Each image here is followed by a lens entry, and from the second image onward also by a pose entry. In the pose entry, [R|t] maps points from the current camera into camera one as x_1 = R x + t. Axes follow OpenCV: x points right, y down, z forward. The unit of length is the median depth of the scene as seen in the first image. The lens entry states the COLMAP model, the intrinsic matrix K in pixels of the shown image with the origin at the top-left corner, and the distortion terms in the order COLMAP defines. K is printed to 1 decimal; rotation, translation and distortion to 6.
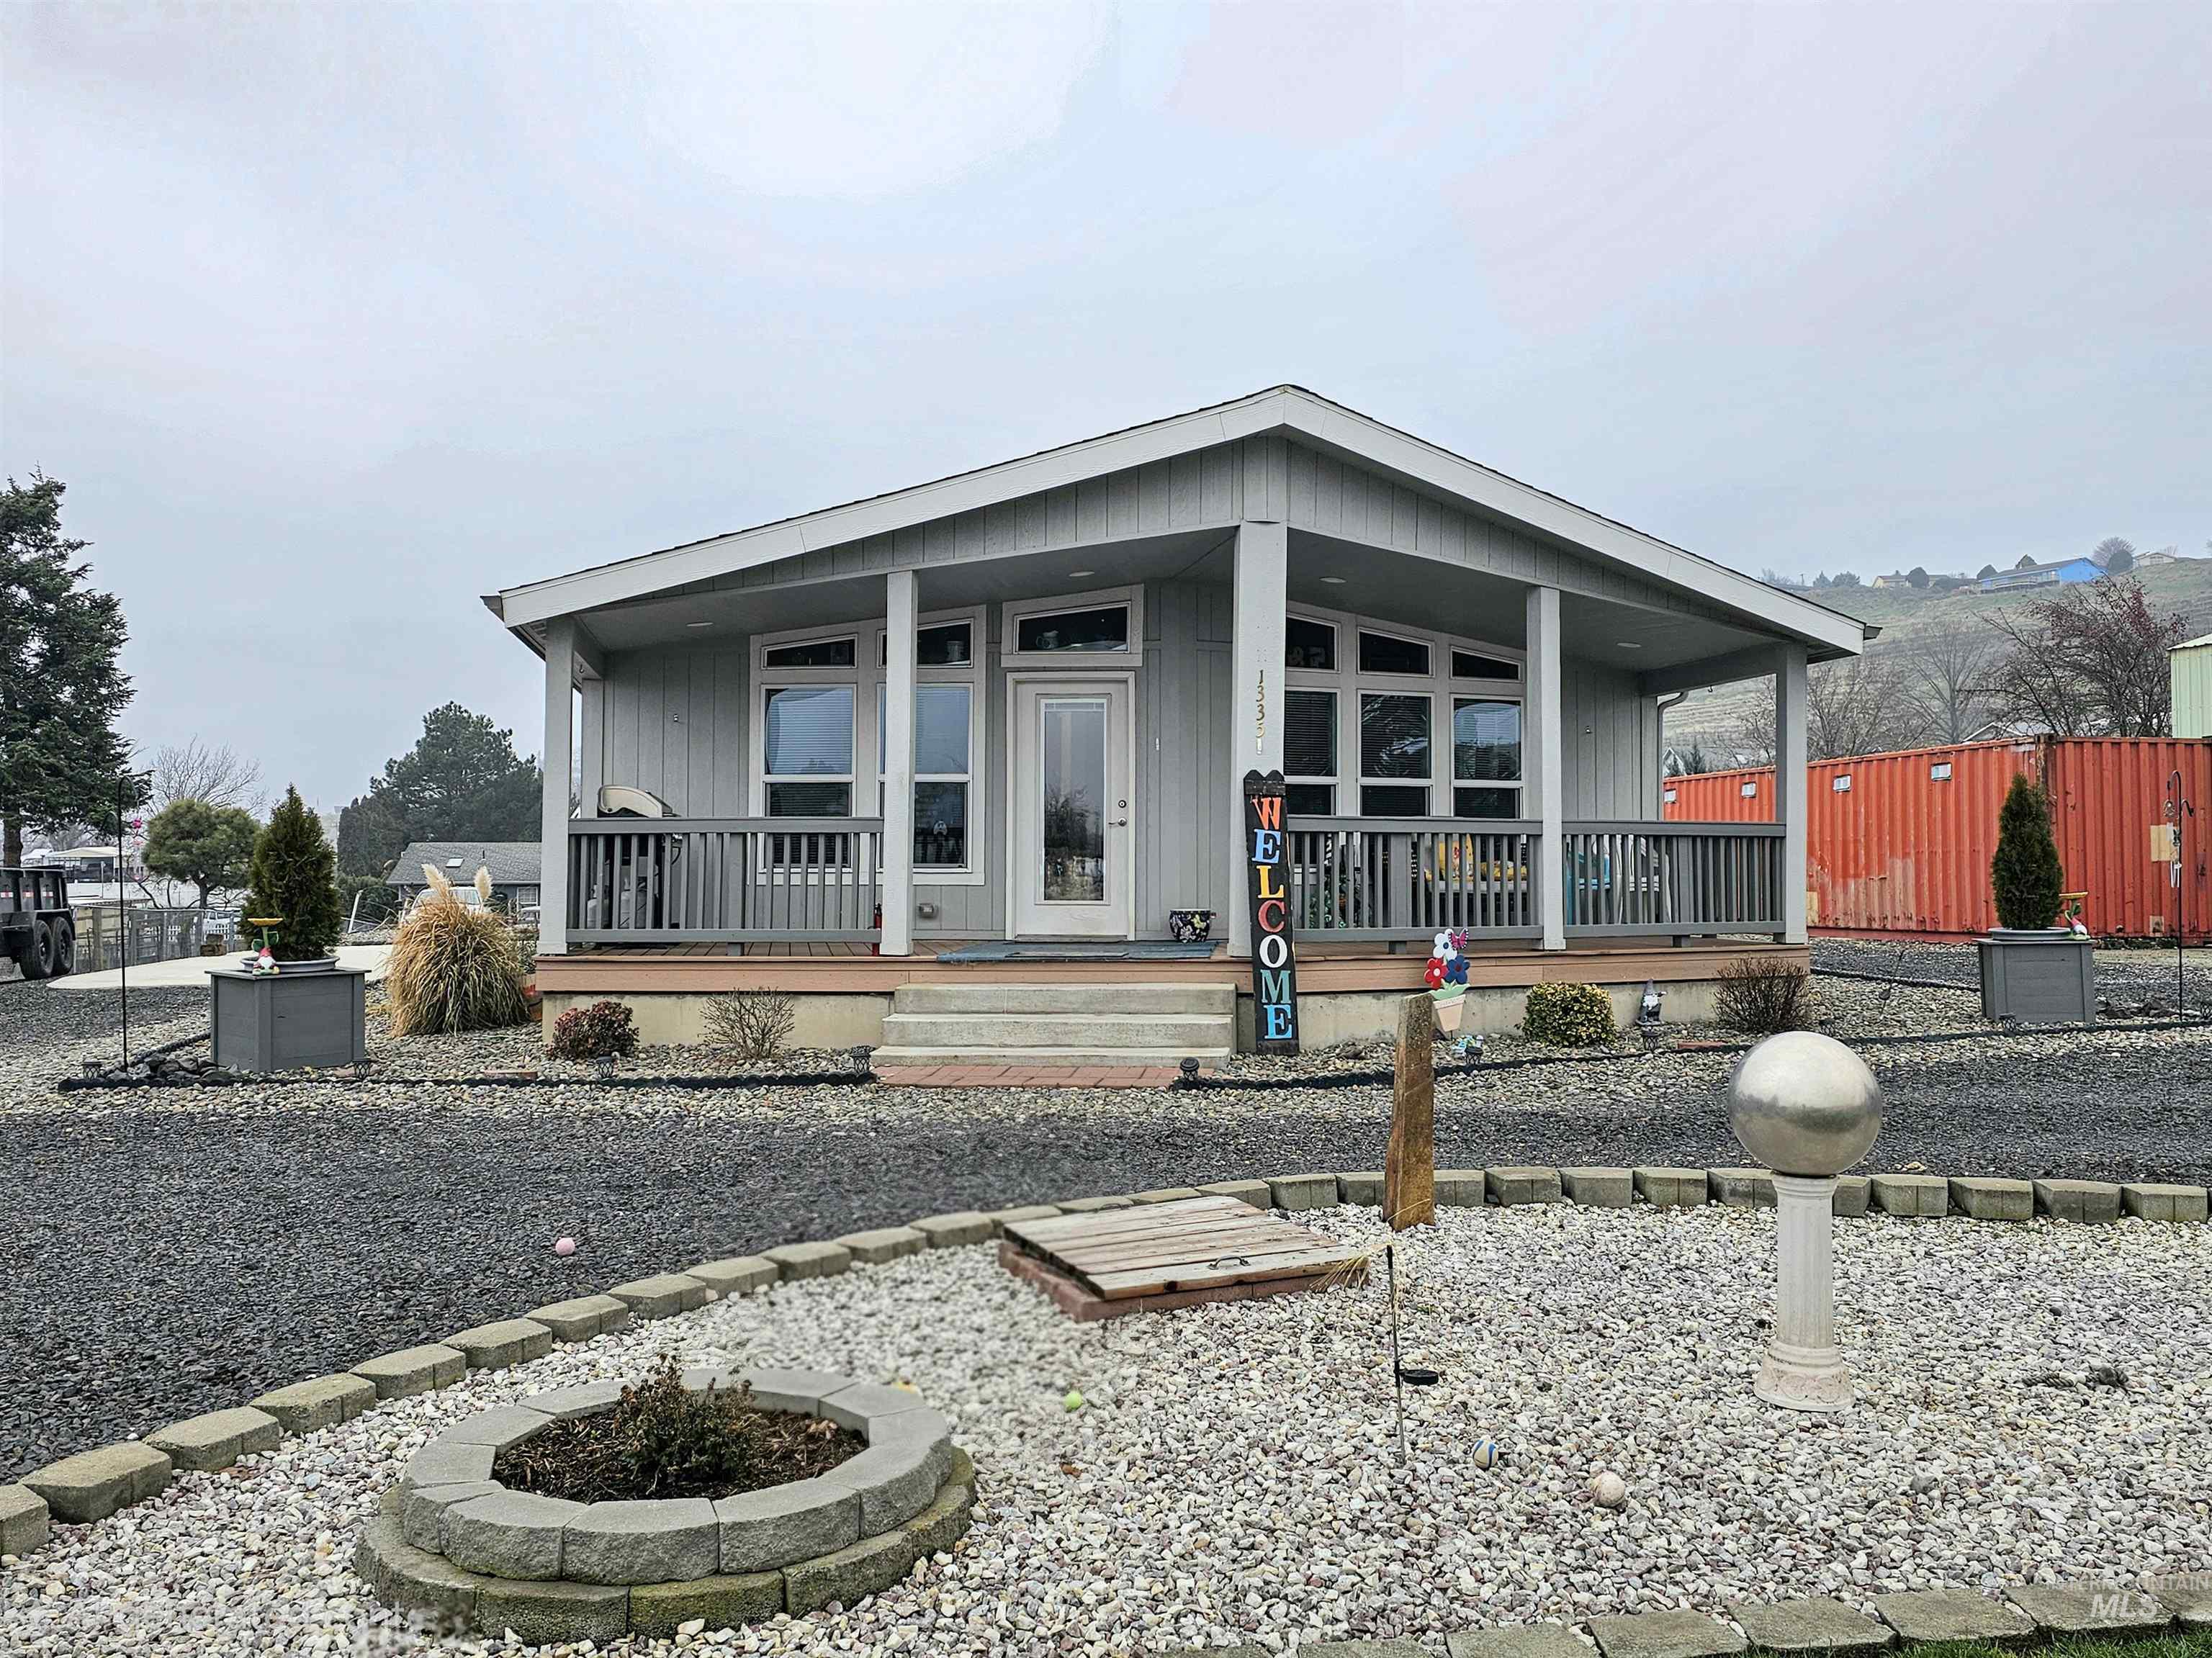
lens RADIAL K [[1751.7, 0, 1100.6], [0, 1751.7, 807.8], [0, 0, 1]] dist [0.097255, -0.108051]
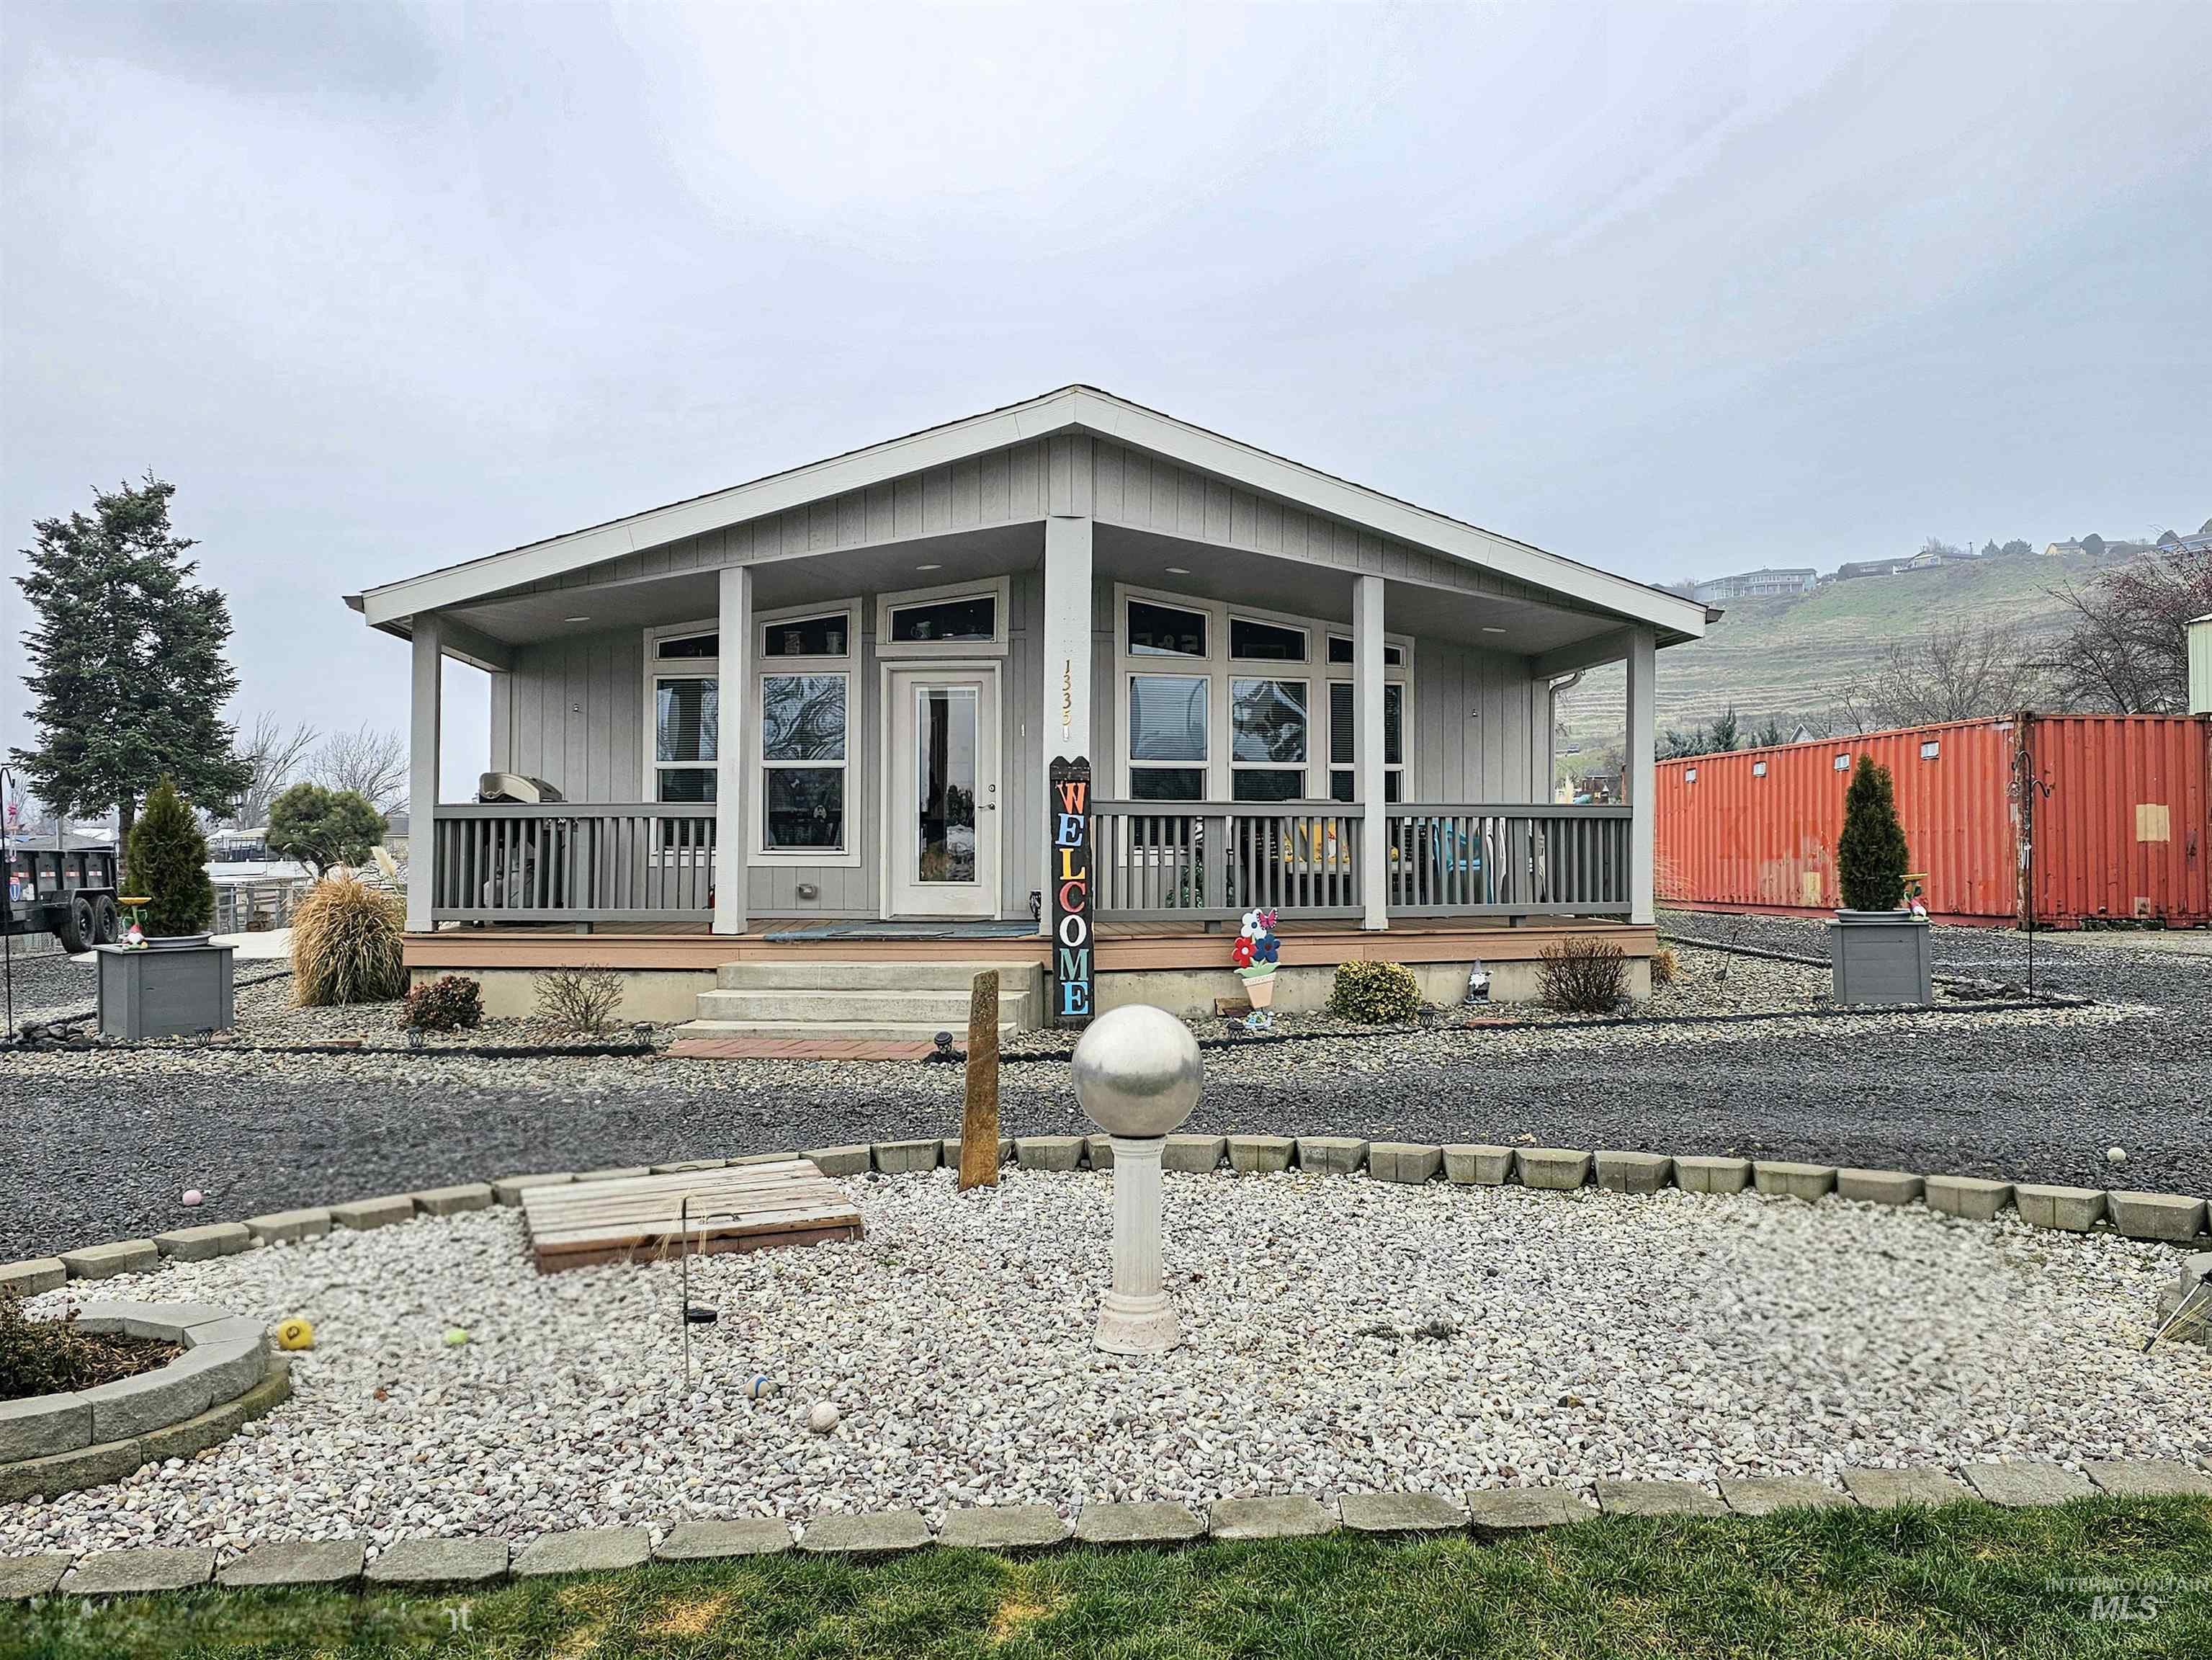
lens RADIAL K [[1741.8, 0, 1103.7], [0, 1741.8, 805.0], [0, 0, 1]] dist [0.111684, -0.151891]
pose [[0.996750, -0.002376, -0.080523, 0.176156], [0.003195, 0.999944, 0.010046, -0.002696], [0.080495, -0.010271, 0.996702, -0.024756]]
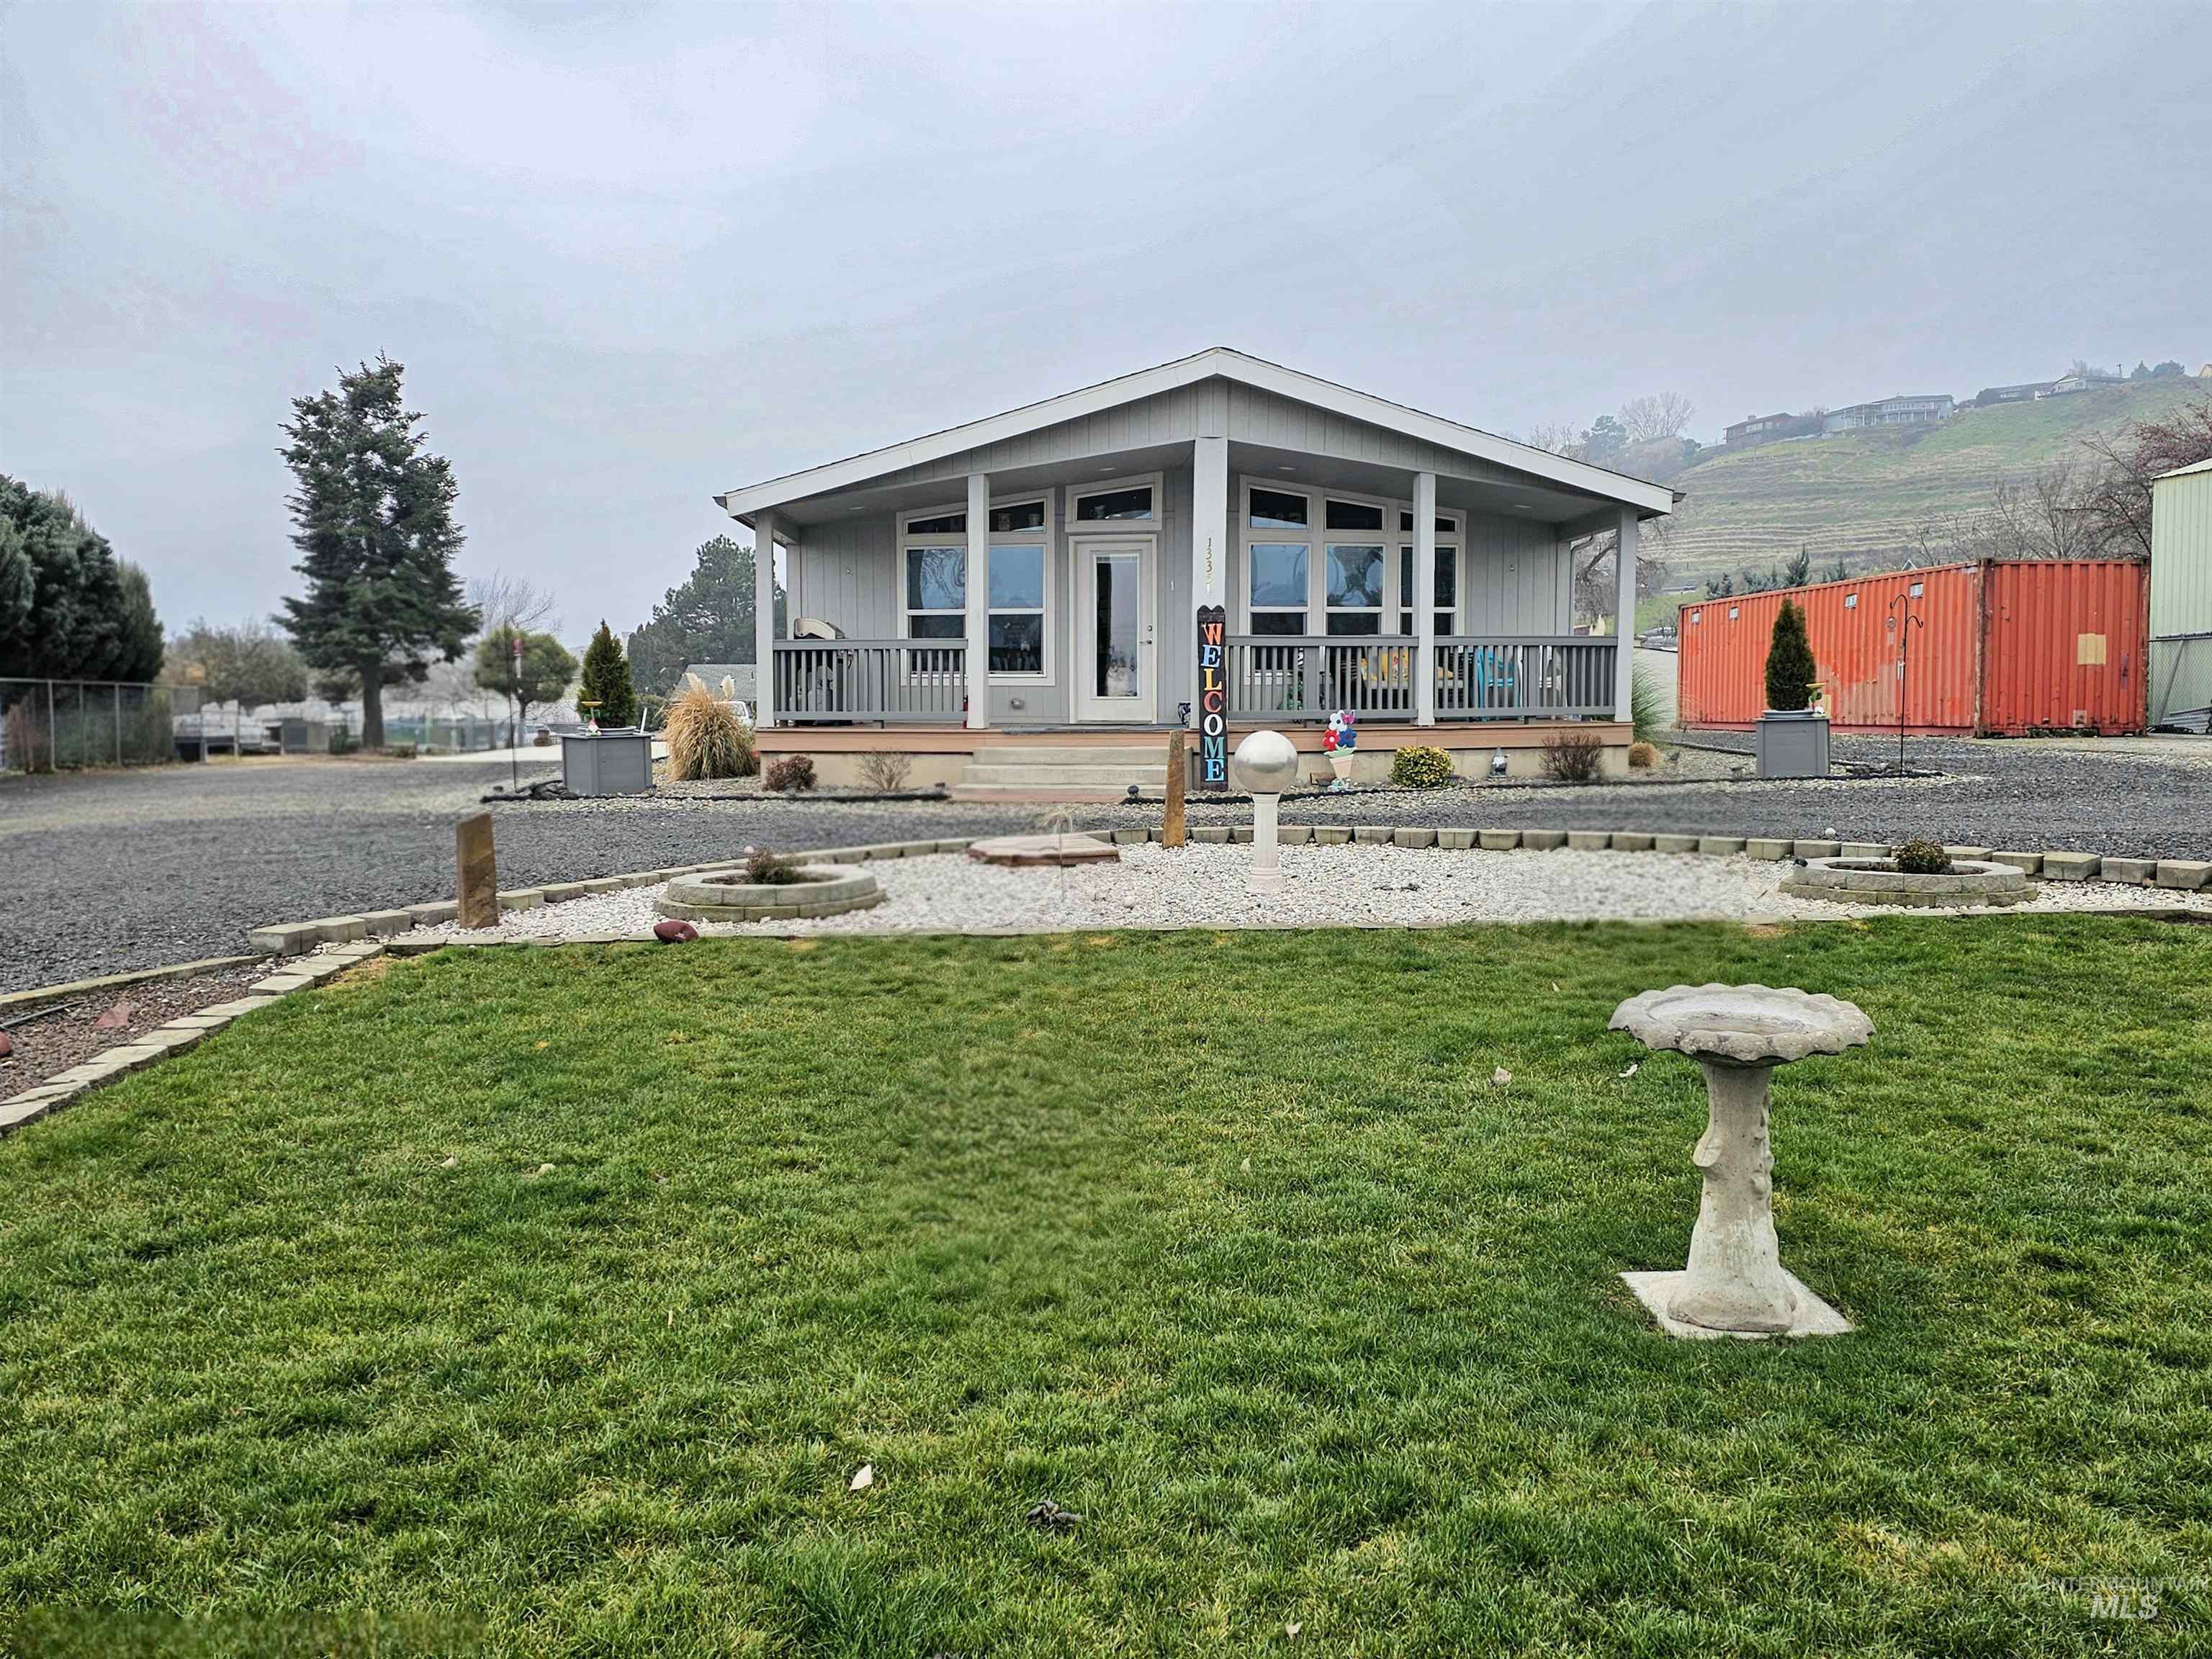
lens RADIAL K [[1741.6, 0, 1103.7], [0, 1741.6, 804.5], [0, 0, 1]] dist [0.111684, -0.151891]
pose [[0.990105, 0.005499, -0.140222, 0.191349], [0.008498, 0.995049, 0.099025, -0.000136], [0.140072, -0.099236, 0.985156, -0.458190]]
